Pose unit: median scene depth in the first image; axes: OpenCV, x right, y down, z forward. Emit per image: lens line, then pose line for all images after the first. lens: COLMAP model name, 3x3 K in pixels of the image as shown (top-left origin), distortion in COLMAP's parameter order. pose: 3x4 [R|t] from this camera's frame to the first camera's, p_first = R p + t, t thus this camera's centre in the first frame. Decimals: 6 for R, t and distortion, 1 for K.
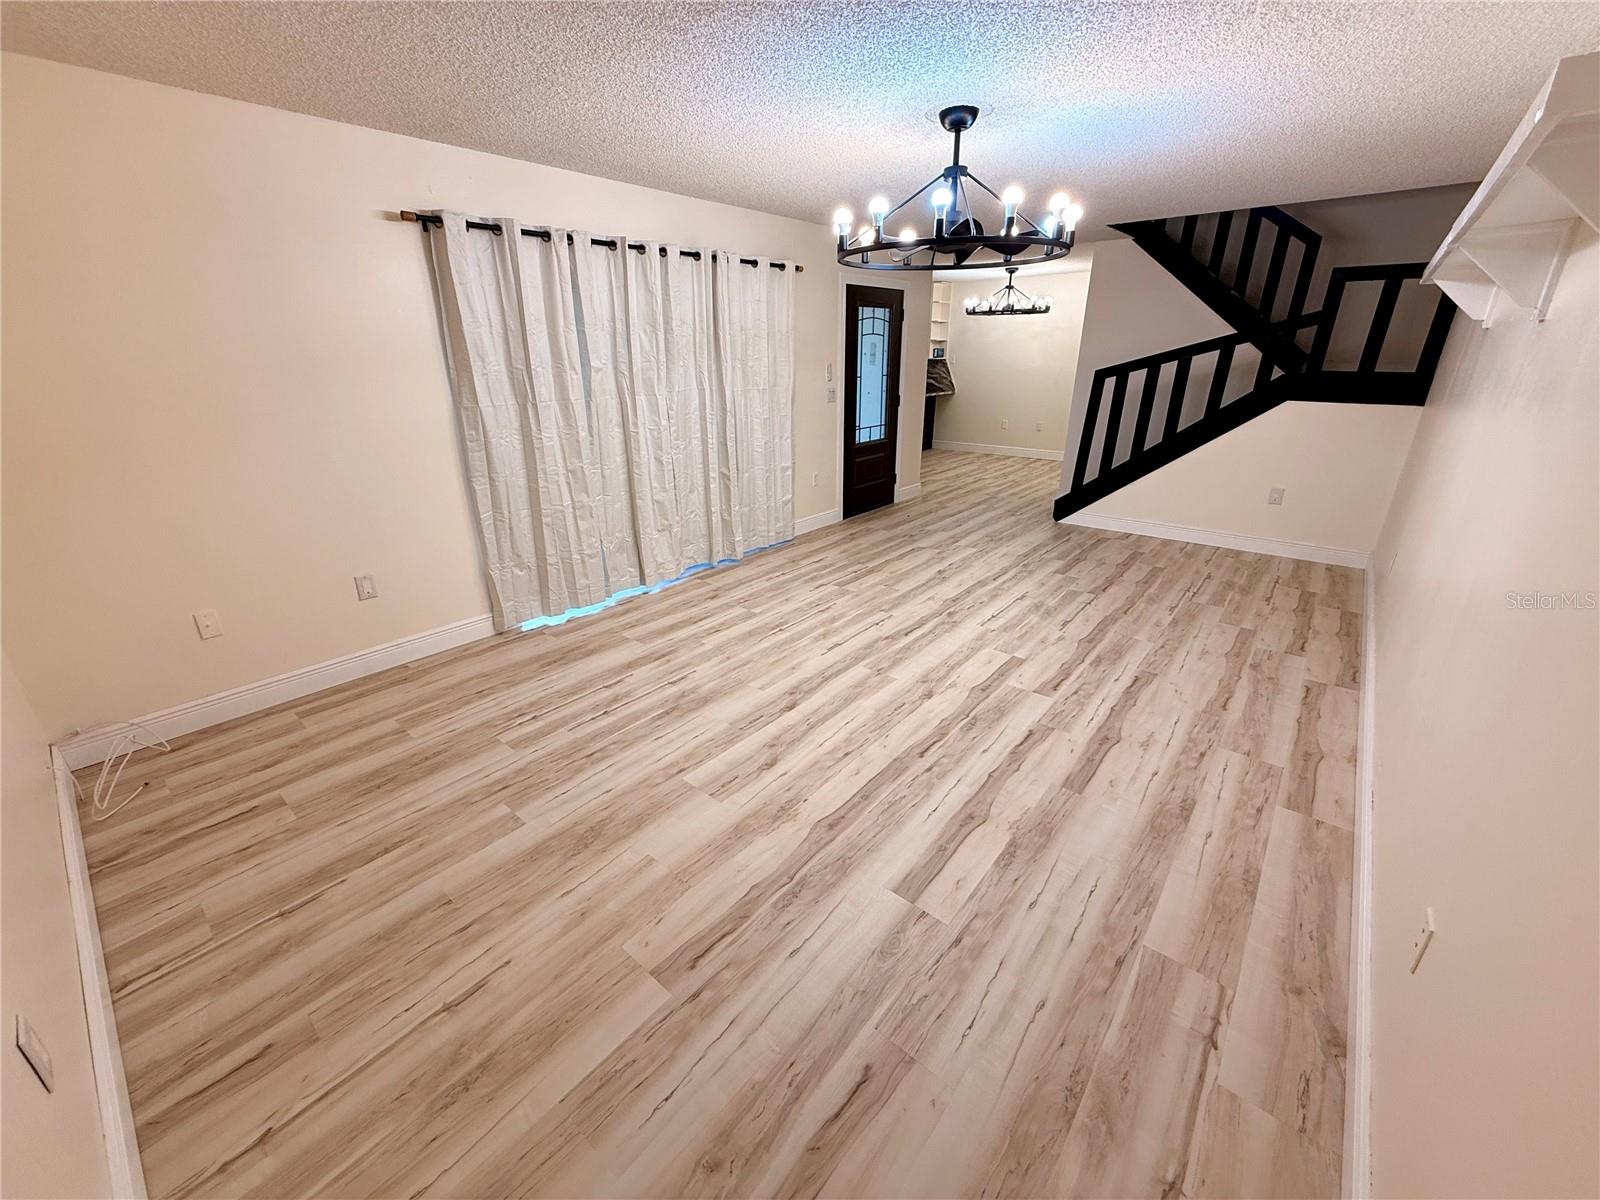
lens RADIAL K [[636.7, 0, 794.9], [0, 636.7, 598.7], [0, 0, 1]] dist [0.000397, -0.000322]
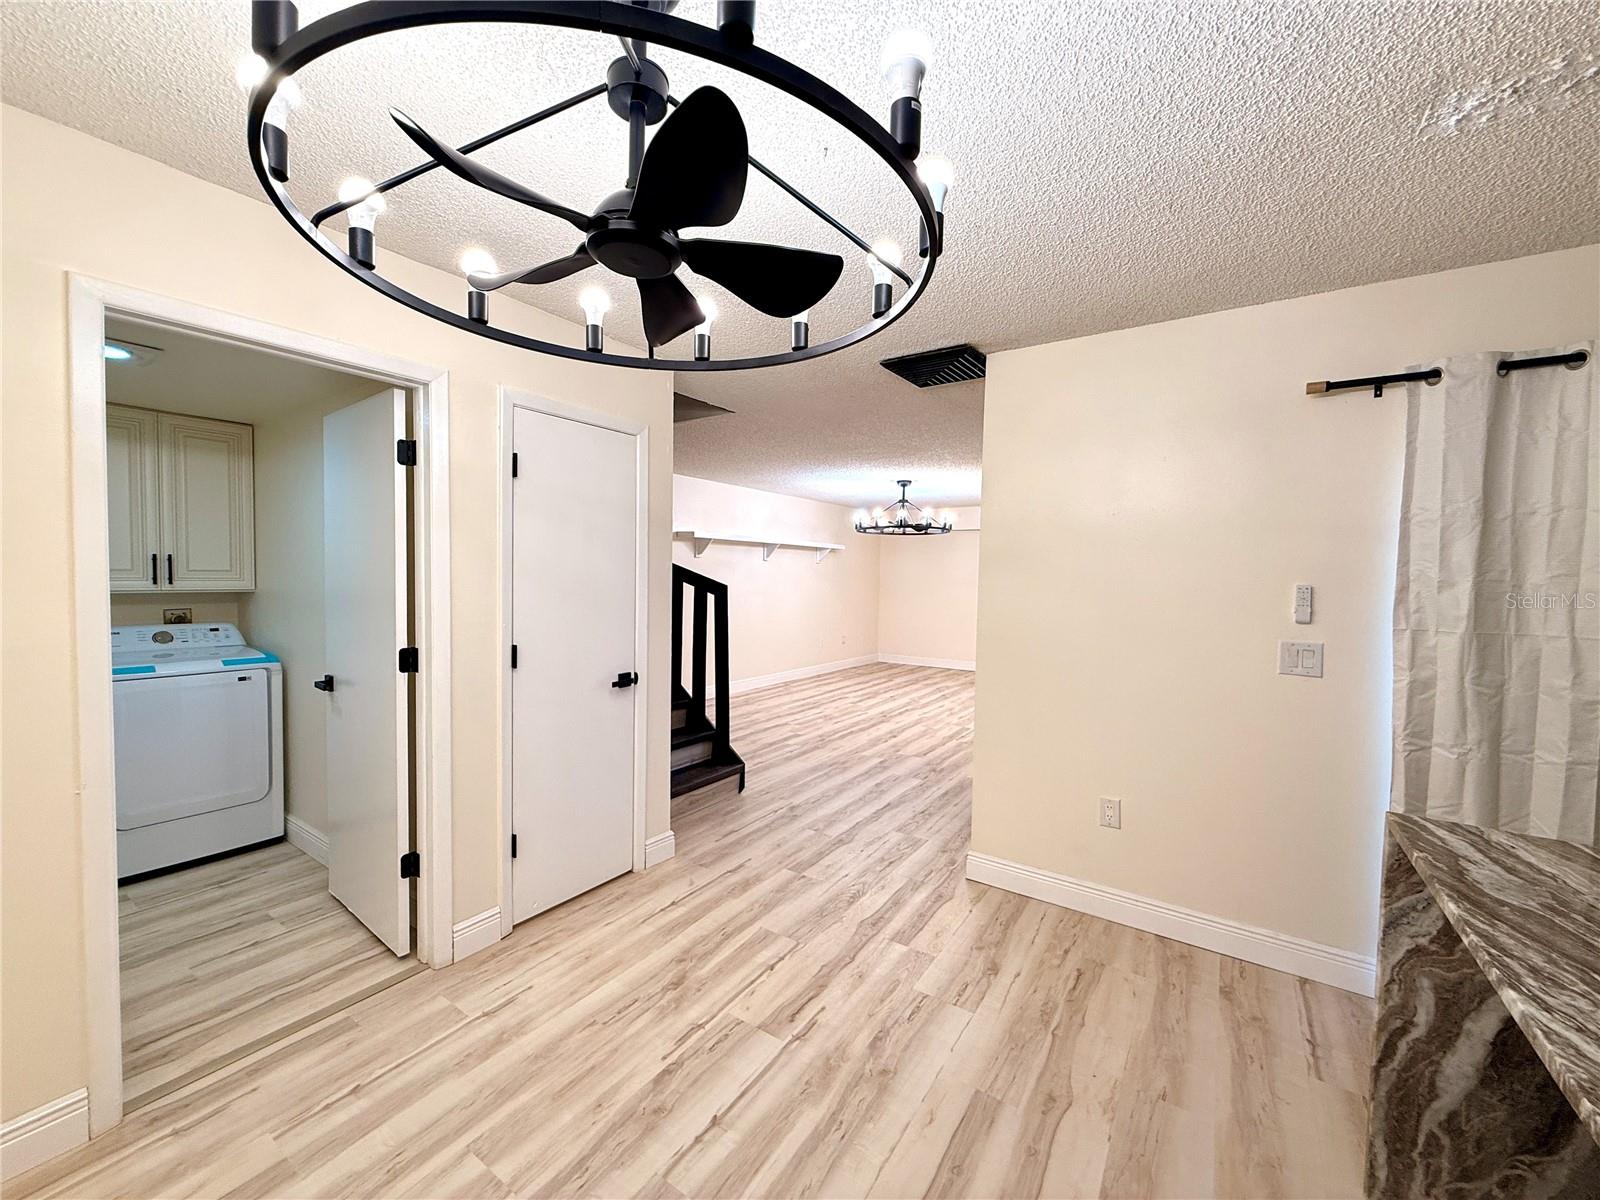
lens RADIAL K [[636.7, 0, 794.9], [0, 636.7, 598.7], [0, 0, 1]] dist [0.000397, -0.000322]
pose [[-0.995186, -0.005249, -0.097861, 0.619116], [-0.044099, 0.915740, 0.399344, -0.873435], [0.087519, 0.401737, -0.911563, 2.287796]]
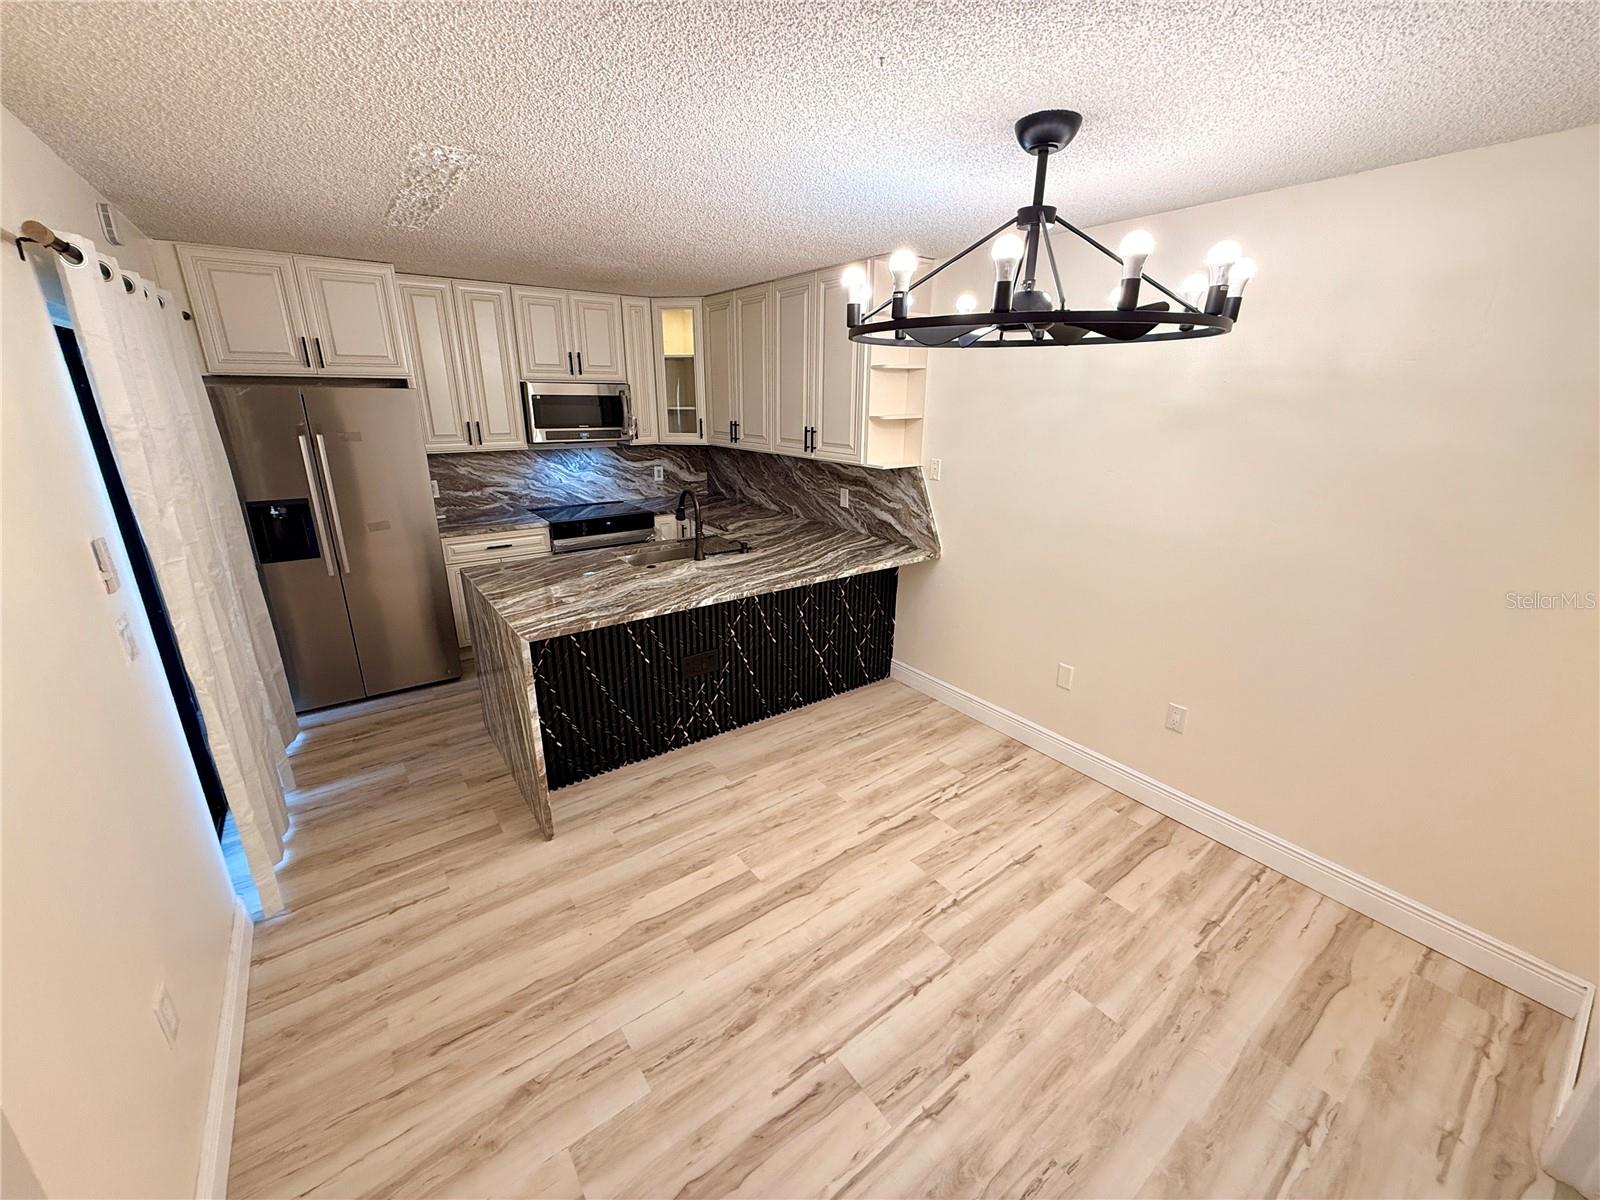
lens RADIAL K [[636.7, 0, 794.9], [0, 636.7, 598.7], [0, 0, 1]] dist [0.000397, -0.000322]
pose [[0.970314, 0.089428, -0.224707, 0.621485], [-0.102326, 0.993668, -0.046402, -0.669204], [0.219135, 0.068017, 0.973321, 1.528119]]
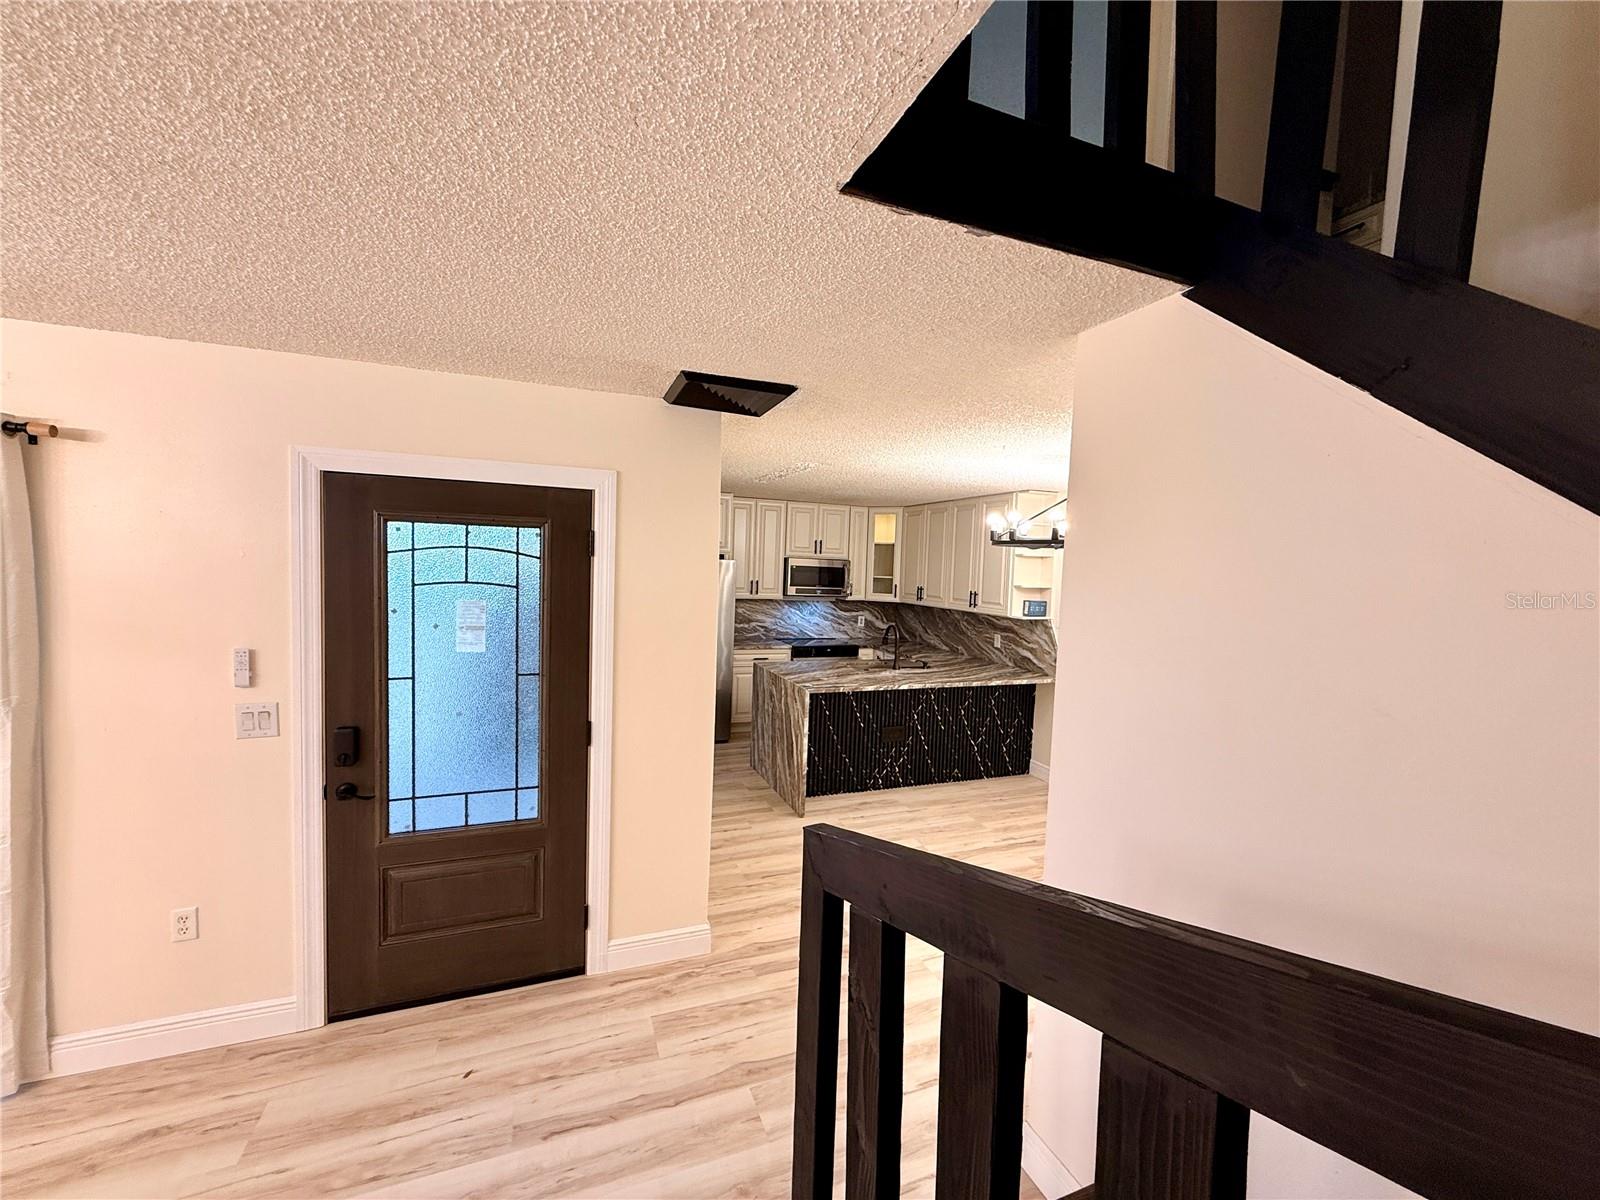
lens RADIAL K [[636.7, 0, 794.9], [0, 636.7, 598.7], [0, 0, 1]] dist [0.000397, -0.000322]
pose [[0.874301, 0.067718, -0.480637, 0.743500], [-0.216424, 0.940725, -0.261146, -0.495269], [0.434463, 0.332341, 0.837133, 1.078238]]
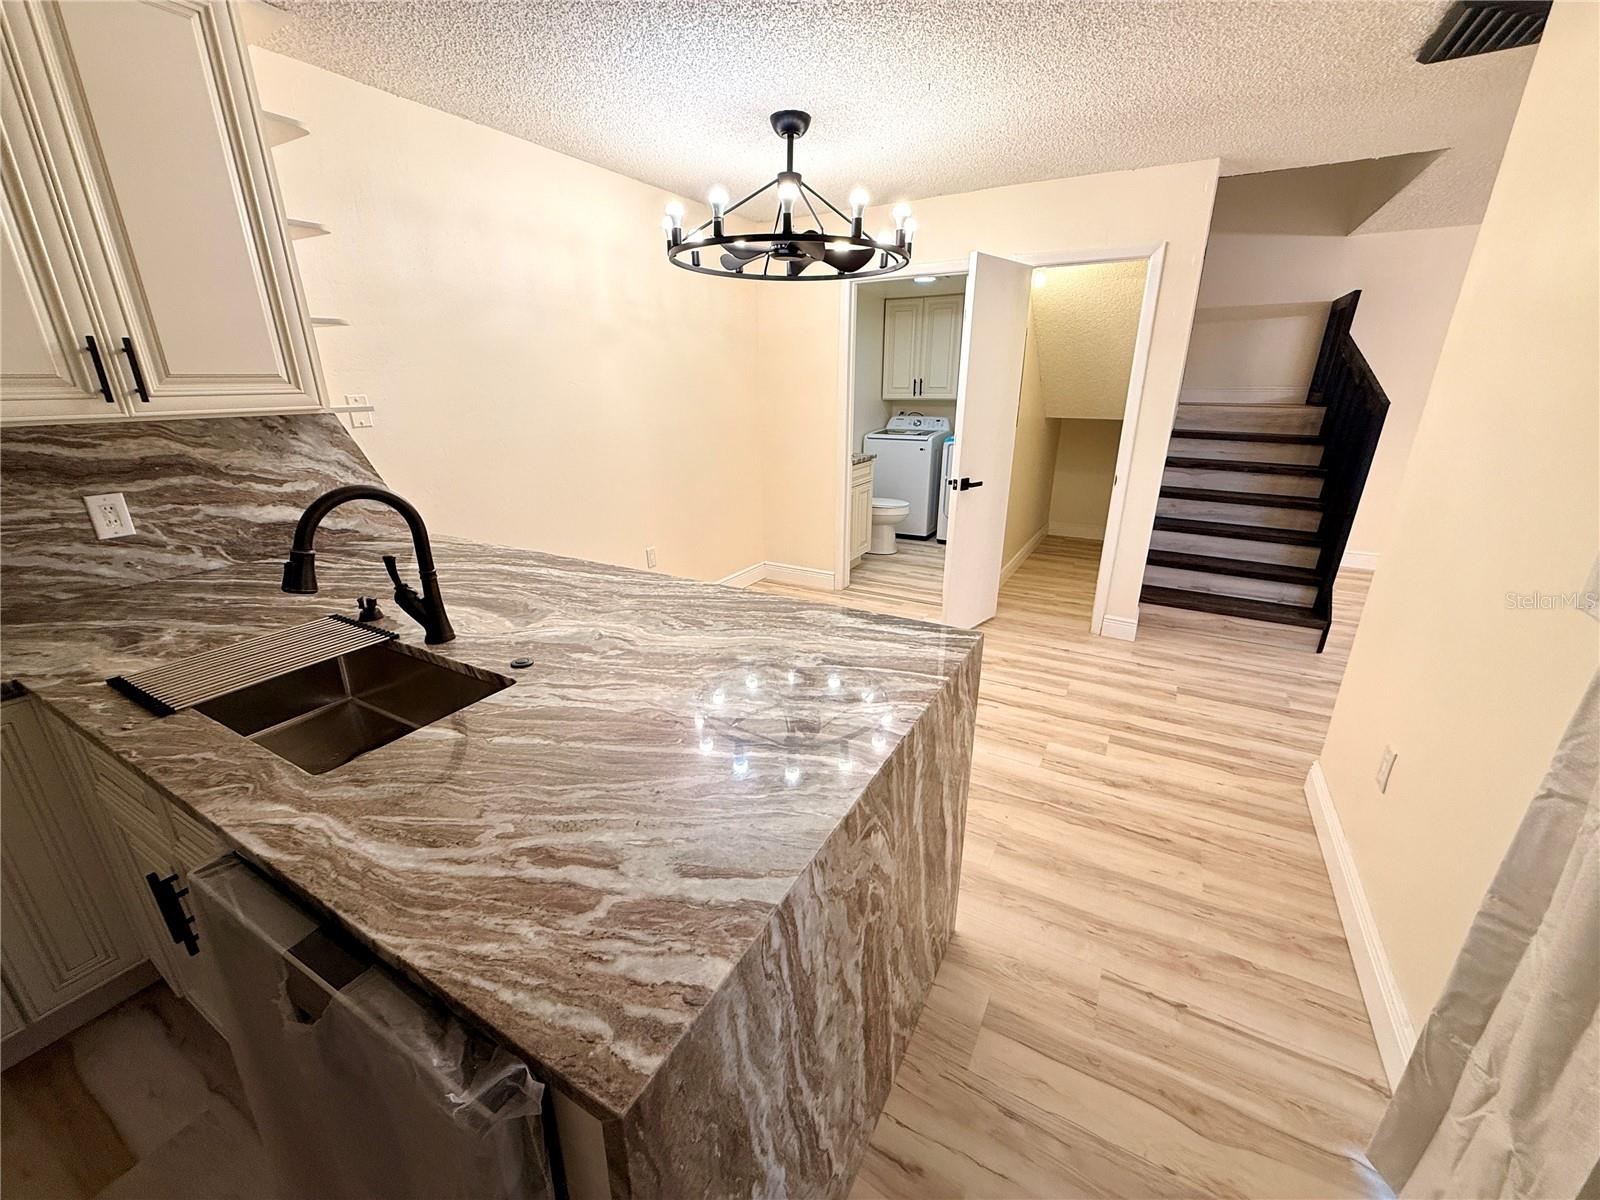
lens RADIAL K [[636.7, 0, 794.9], [0, 636.7, 598.7], [0, 0, 1]] dist [0.000397, -0.000322]
pose [[-0.176902, -0.313768, 0.932875, -0.065512], [0.363358, 0.860047, 0.358176, -0.824401], [-0.914700, 0.402330, -0.038134, 2.145118]]
